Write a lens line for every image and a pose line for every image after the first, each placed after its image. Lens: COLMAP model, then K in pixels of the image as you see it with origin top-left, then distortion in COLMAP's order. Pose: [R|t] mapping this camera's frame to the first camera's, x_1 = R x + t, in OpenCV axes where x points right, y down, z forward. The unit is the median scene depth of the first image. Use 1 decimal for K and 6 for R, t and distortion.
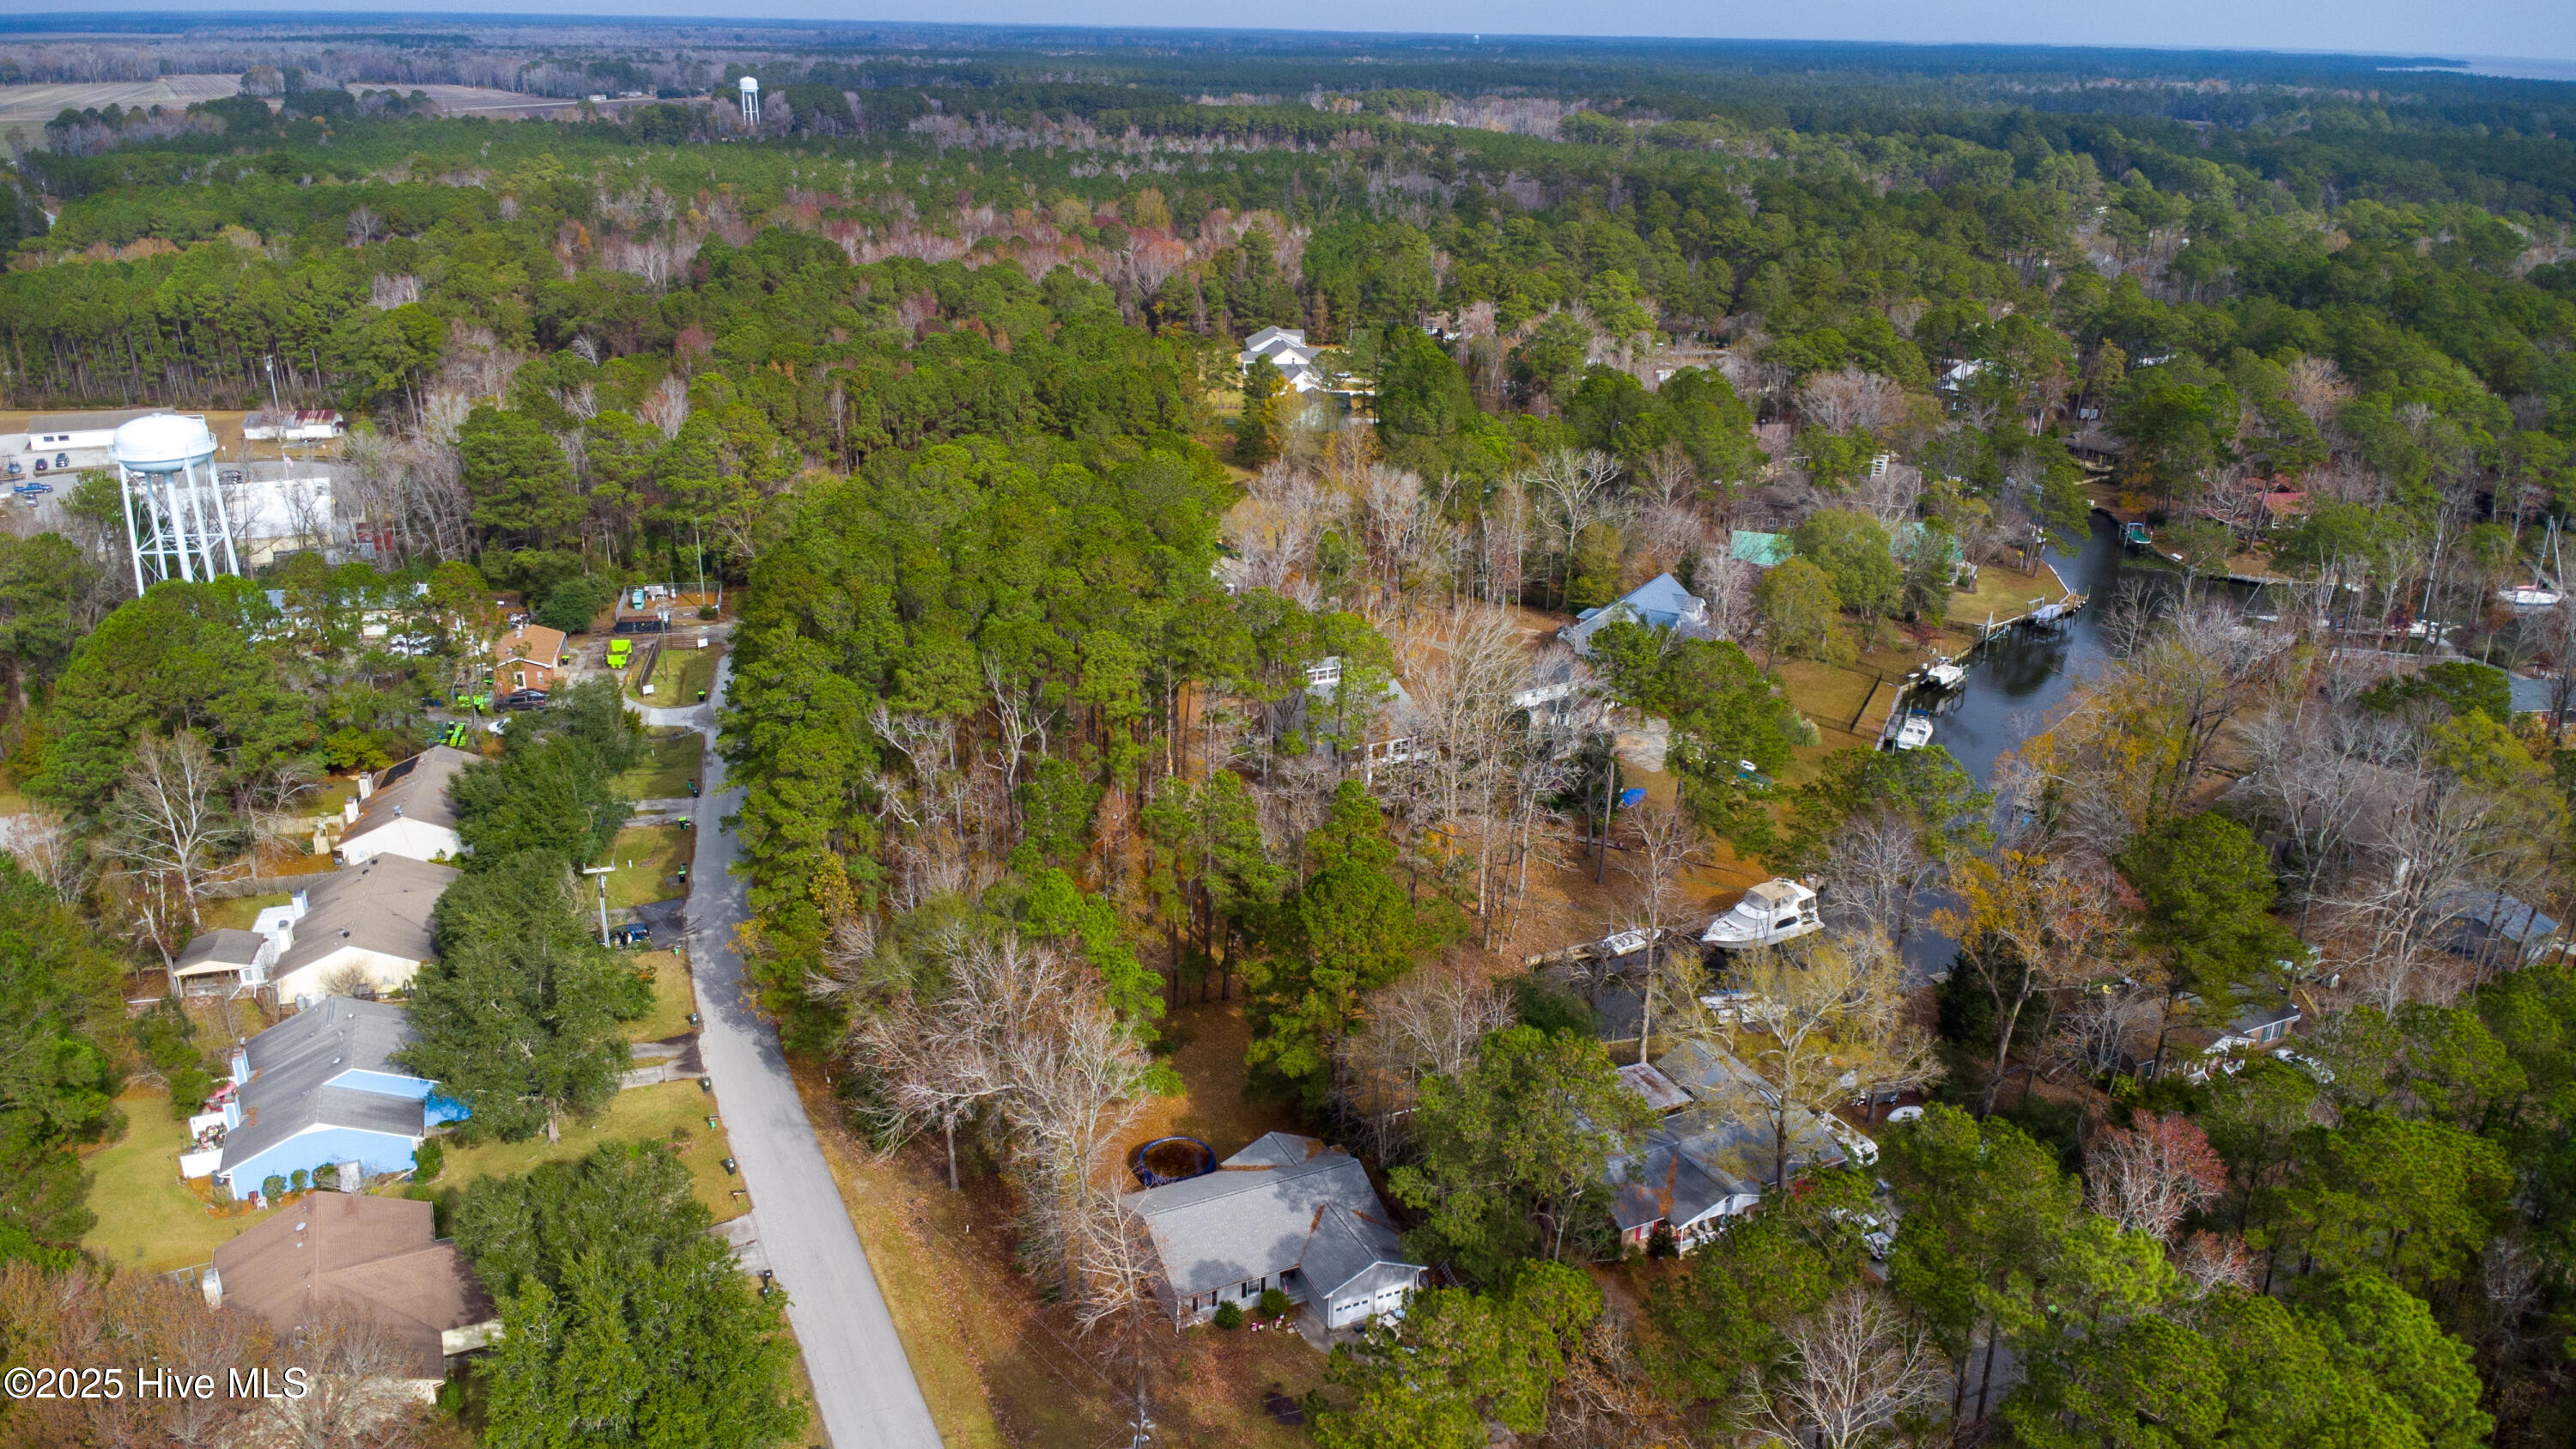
lens RADIAL K [[1851.5, 0, 1288.0], [0, 1851.5, 724.5], [0, 0, 1]] dist [0.040508, -0.070577]
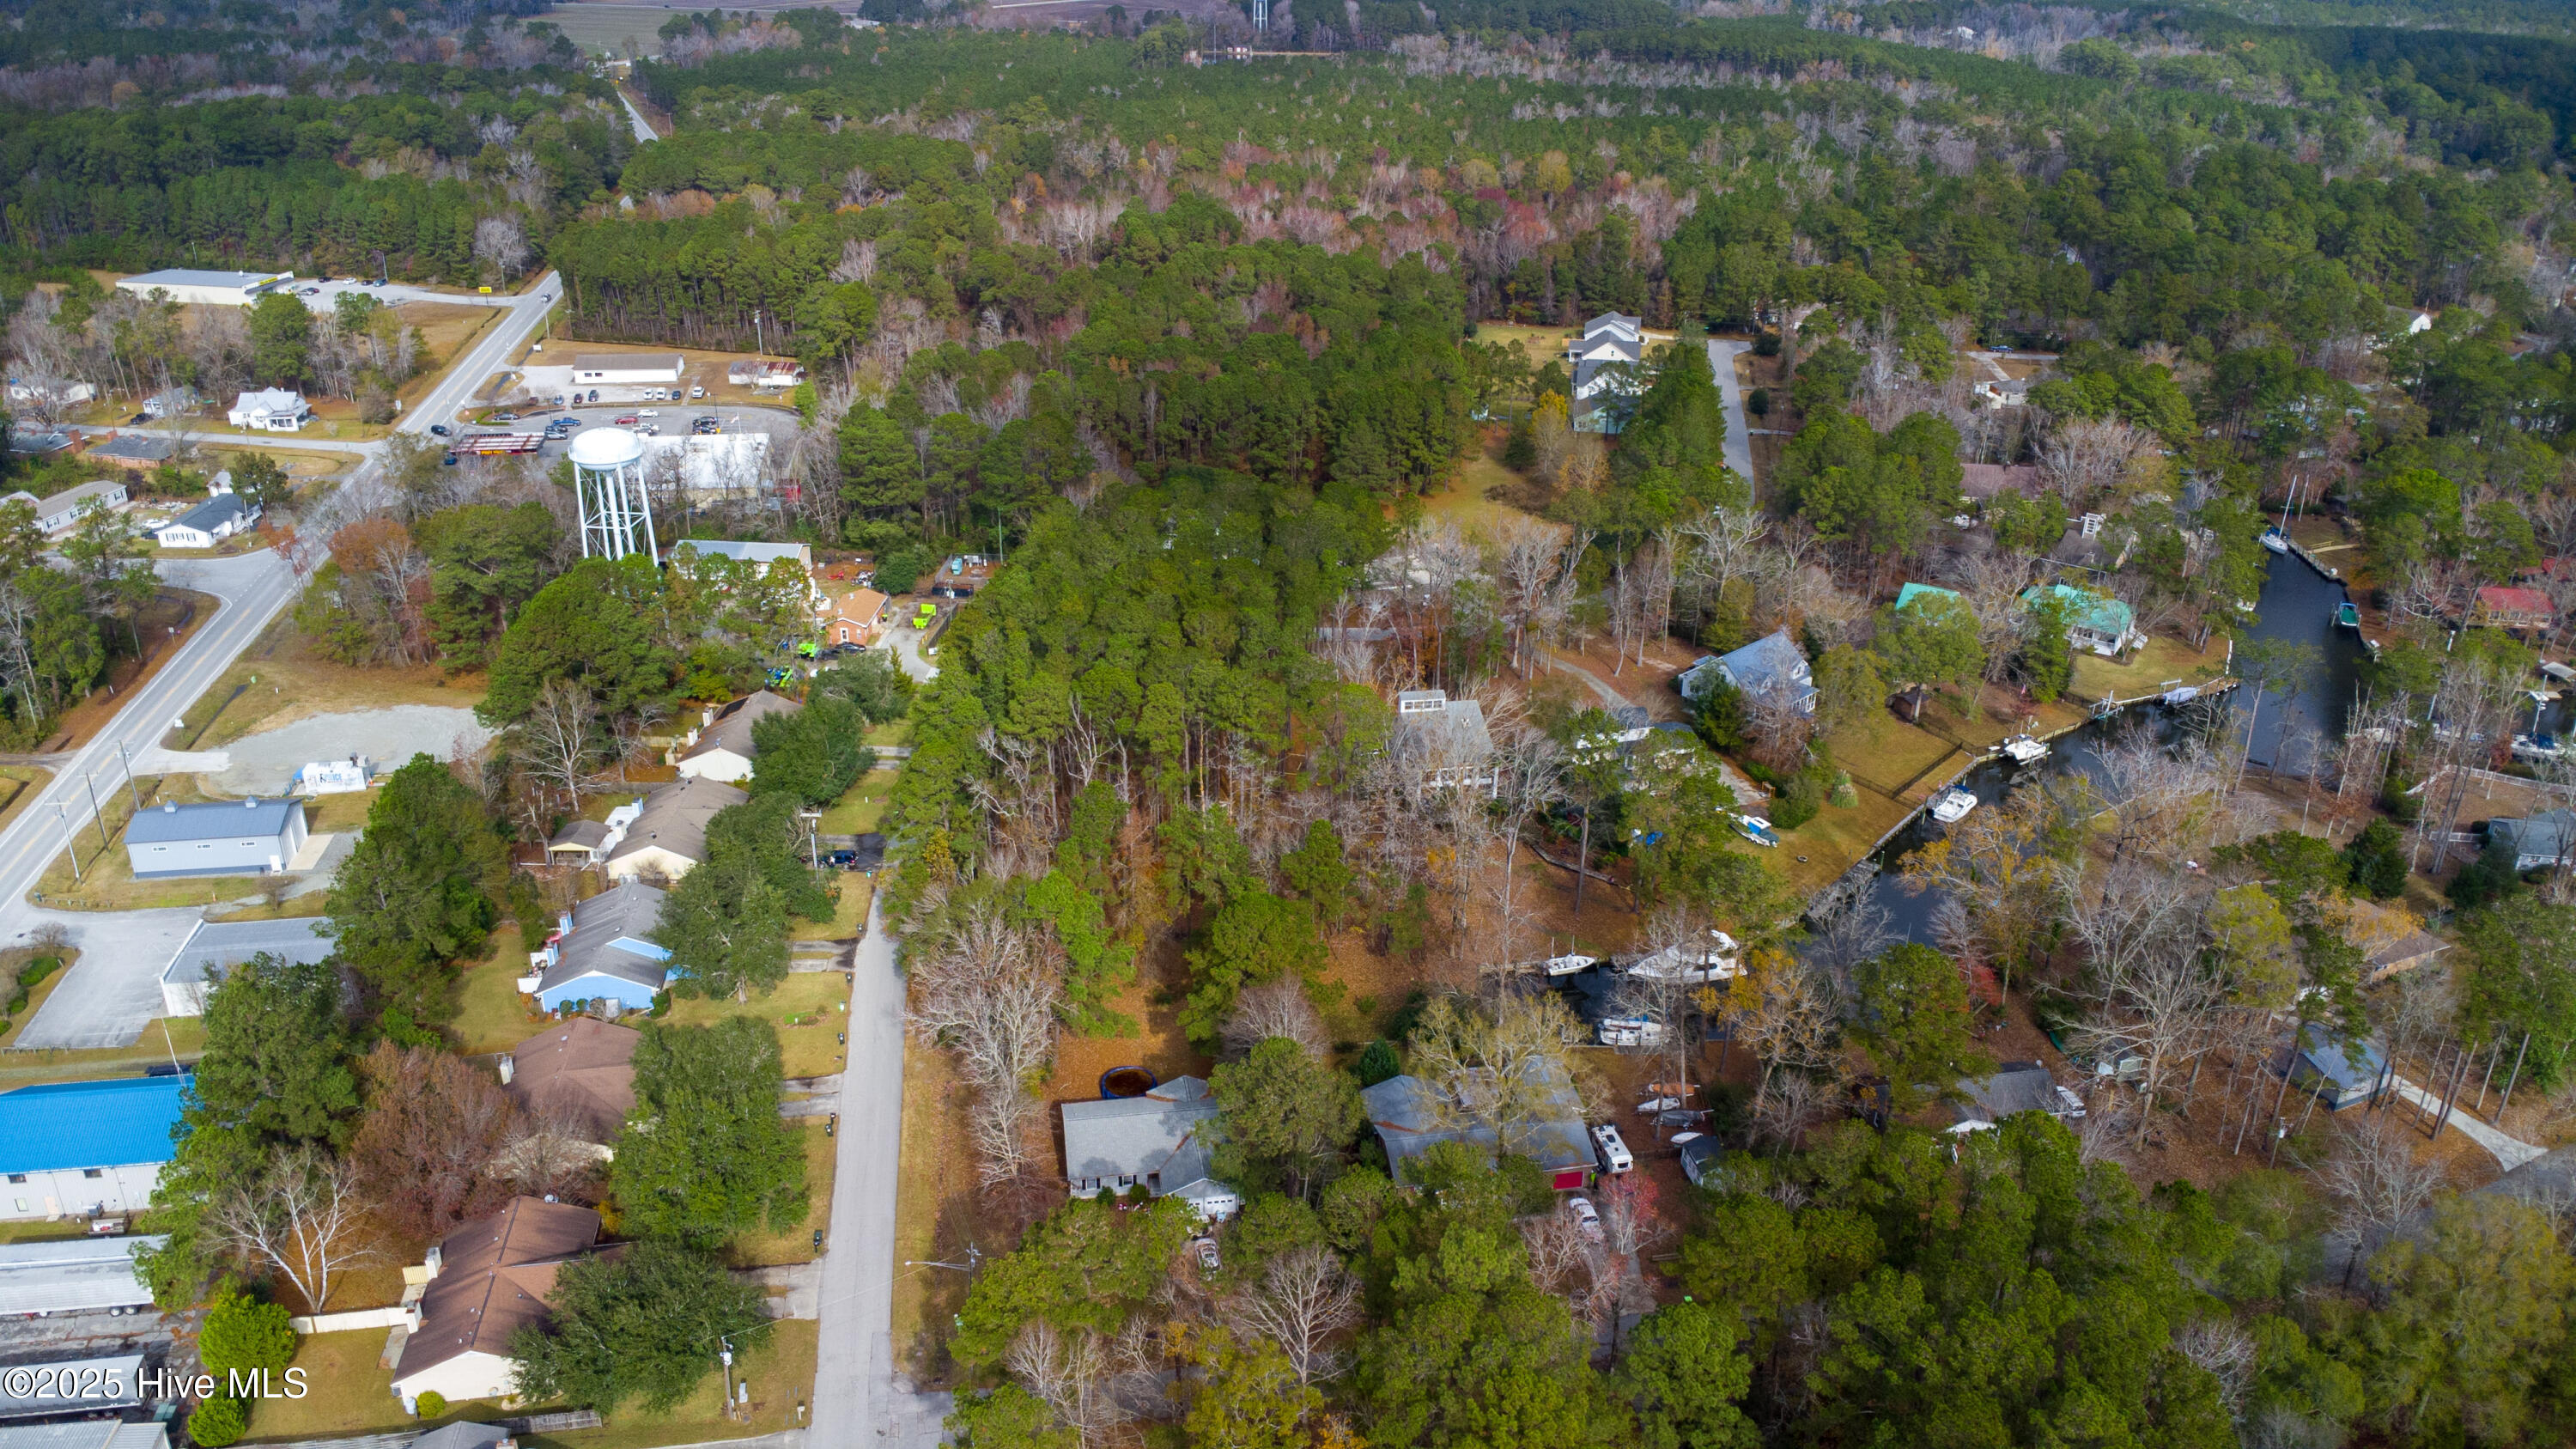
lens RADIAL K [[1857.5, 0, 1290.1], [0, 1857.5, 706.0], [0, 0, 1]] dist [0.008483, 0.000121]
pose [[0.961027, 0.109288, -0.253937, 0.268889], [-0.094911, 0.993145, 0.068231, -0.109881], [0.259653, -0.041470, 0.964811, -0.219339]]
